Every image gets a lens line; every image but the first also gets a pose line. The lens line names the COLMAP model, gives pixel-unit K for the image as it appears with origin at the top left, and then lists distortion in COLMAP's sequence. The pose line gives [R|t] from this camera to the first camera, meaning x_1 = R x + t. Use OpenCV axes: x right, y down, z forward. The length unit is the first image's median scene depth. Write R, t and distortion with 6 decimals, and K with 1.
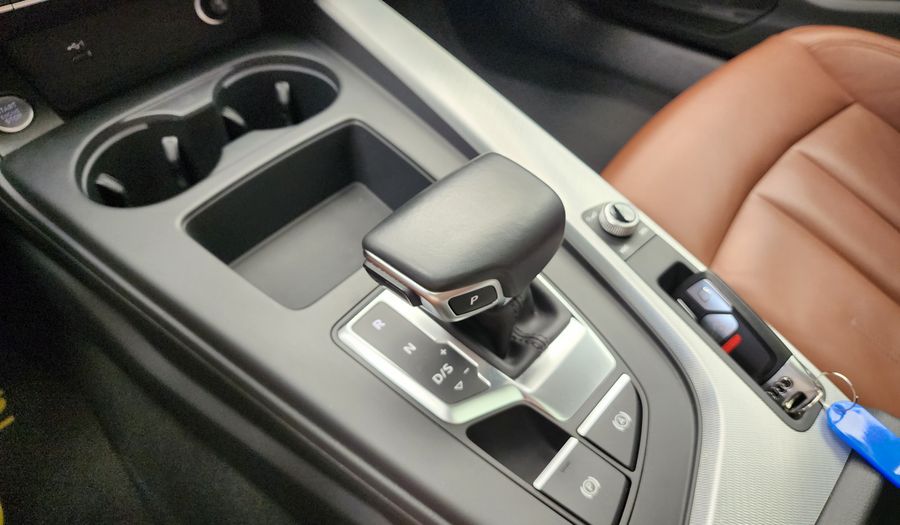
lens RADIAL K [[615.7, 0, 442.9], [0, 615.7, 260.8], [0, 0, 1]] dist [0.043984, -0.033974]
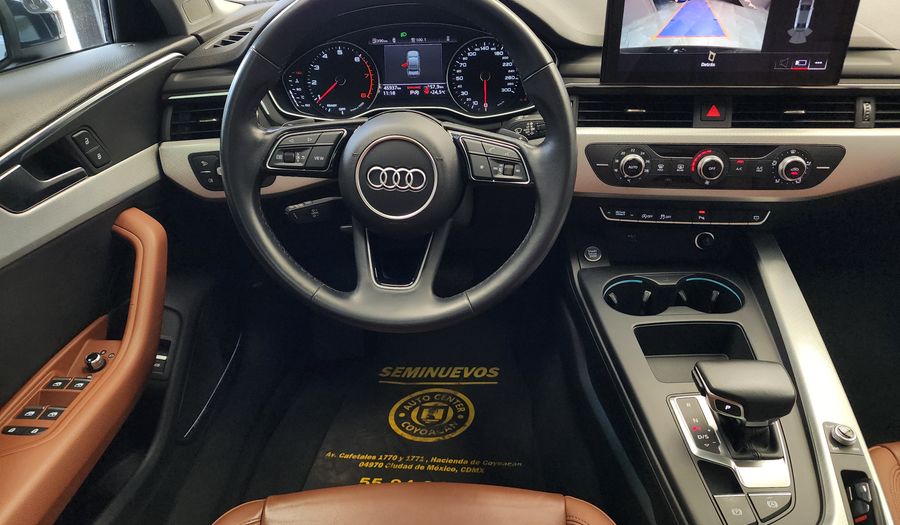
lens RADIAL K [[615.7, 0, 450.1], [0, 615.7, 265.9], [0, 0, 1]] dist [0.043984, -0.033974]
pose [[0.671728, 0.392028, -0.628566, 0.462613], [-0.530910, 0.846511, -0.039409, 0.197603], [0.516639, 0.360184, 0.776757, -1.190429]]
